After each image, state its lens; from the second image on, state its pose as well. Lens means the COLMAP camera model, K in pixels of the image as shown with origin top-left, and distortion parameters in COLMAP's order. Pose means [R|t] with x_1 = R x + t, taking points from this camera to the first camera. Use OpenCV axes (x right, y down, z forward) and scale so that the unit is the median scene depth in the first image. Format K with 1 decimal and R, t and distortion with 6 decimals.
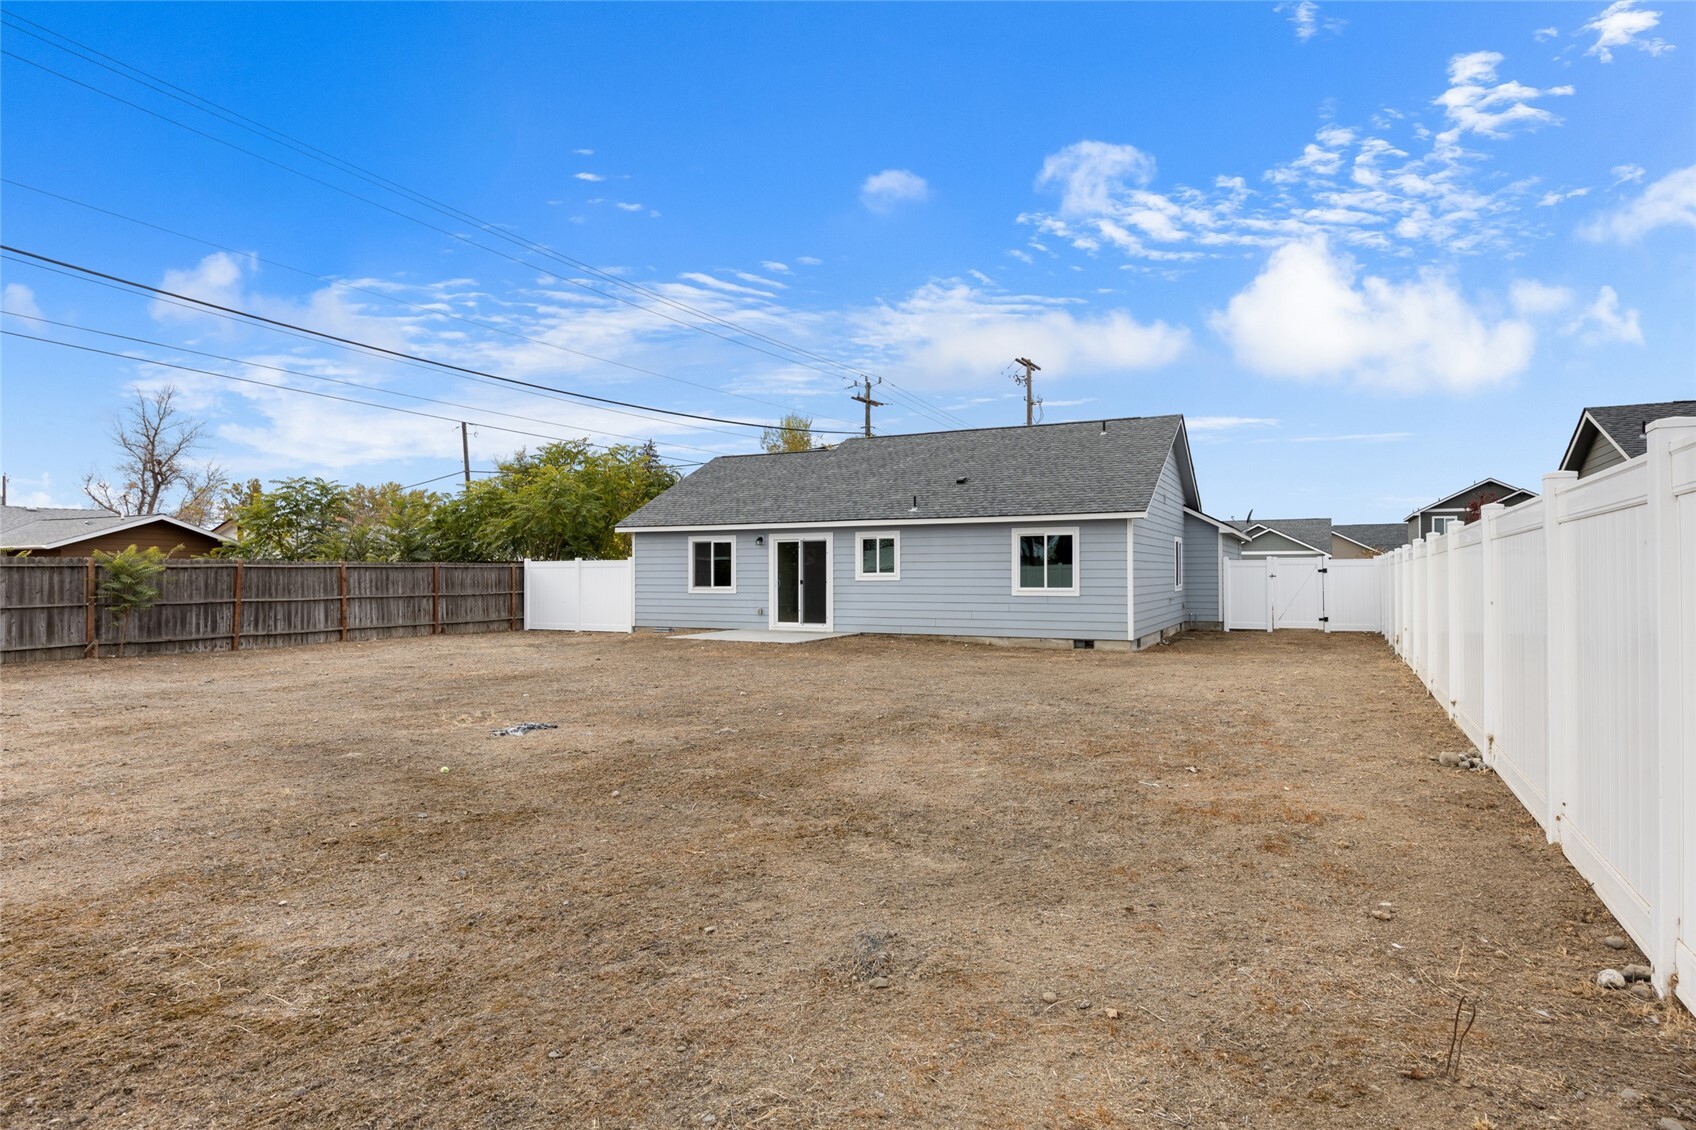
lens RADIAL K [[939.7, 0, 848.6], [0, 939.7, 569.6], [0, 0, 1]] dist [-0.012202, -0.001932]
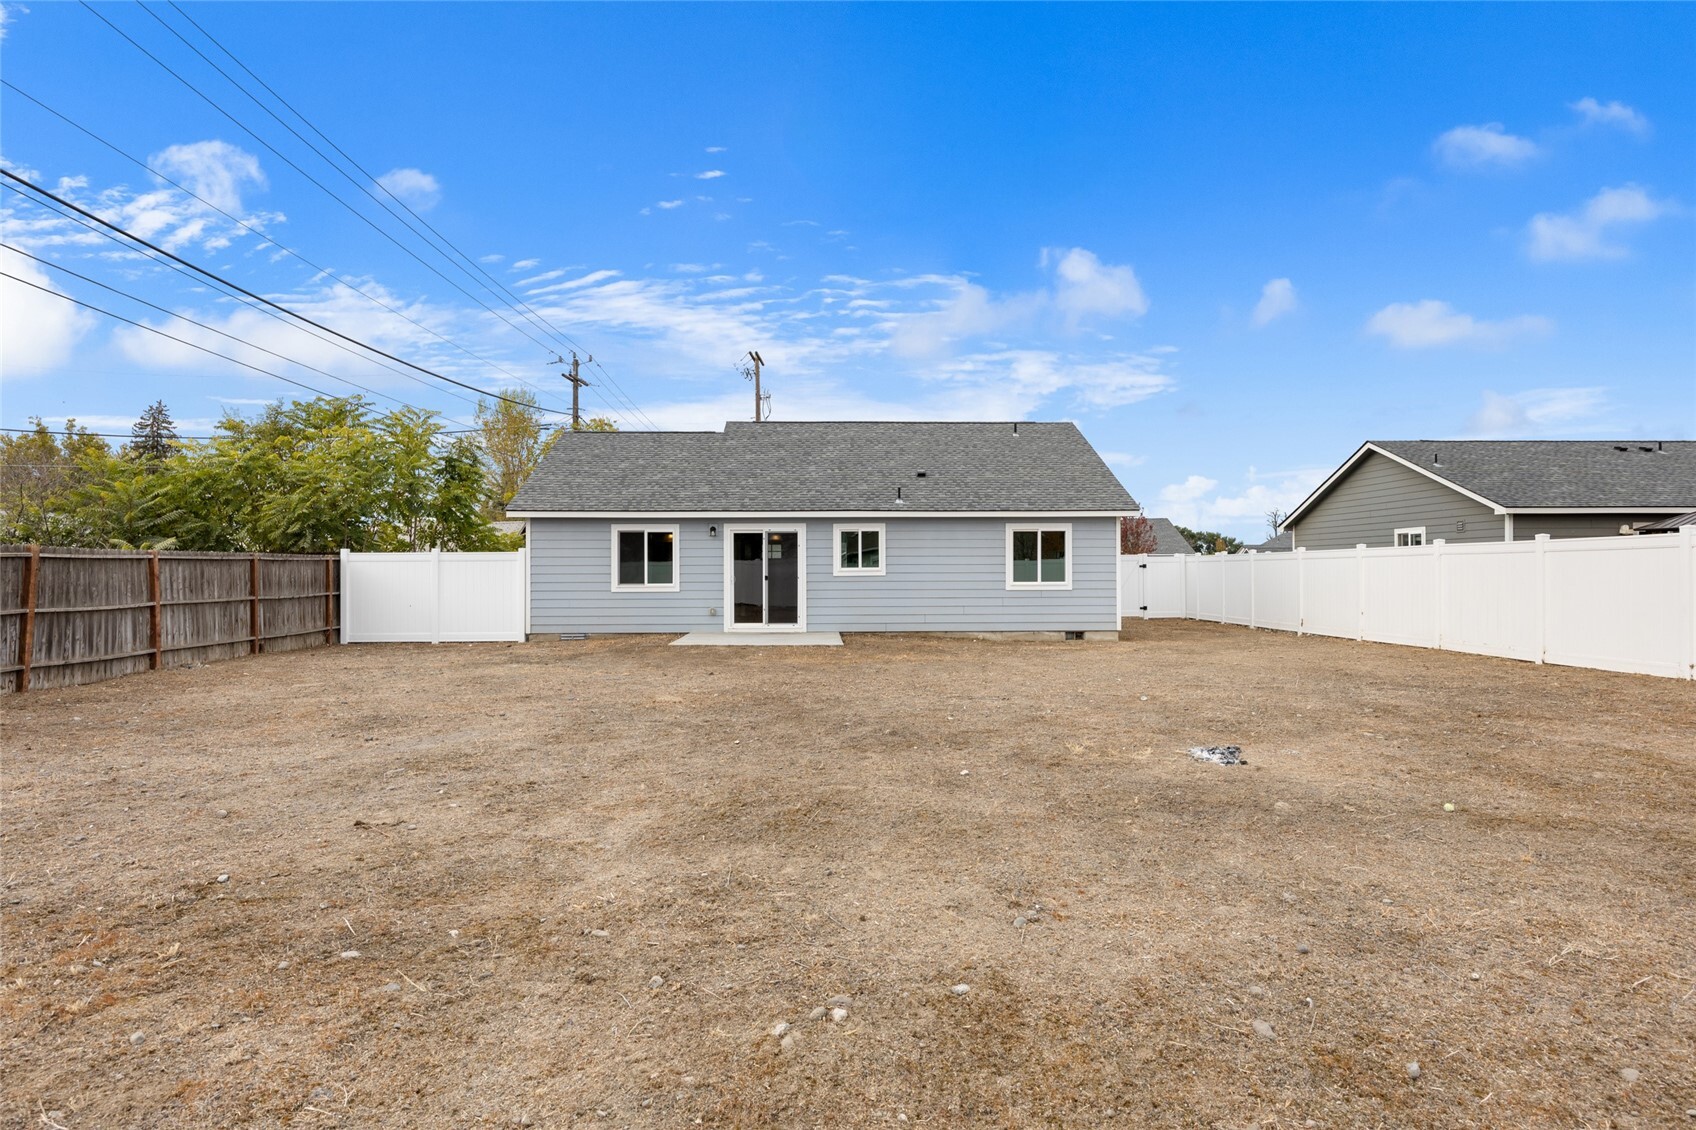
lens RADIAL K [[939.7, 0, 848.1], [0, 939.7, 560.8], [0, 0, 1]] dist [-0.012202, -0.001932]
pose [[0.879823, 0.003525, 0.475288, -0.343681], [-0.000739, 0.999981, -0.006048, 0.001928], [-0.475301, 0.004970, 0.879809, 0.145319]]
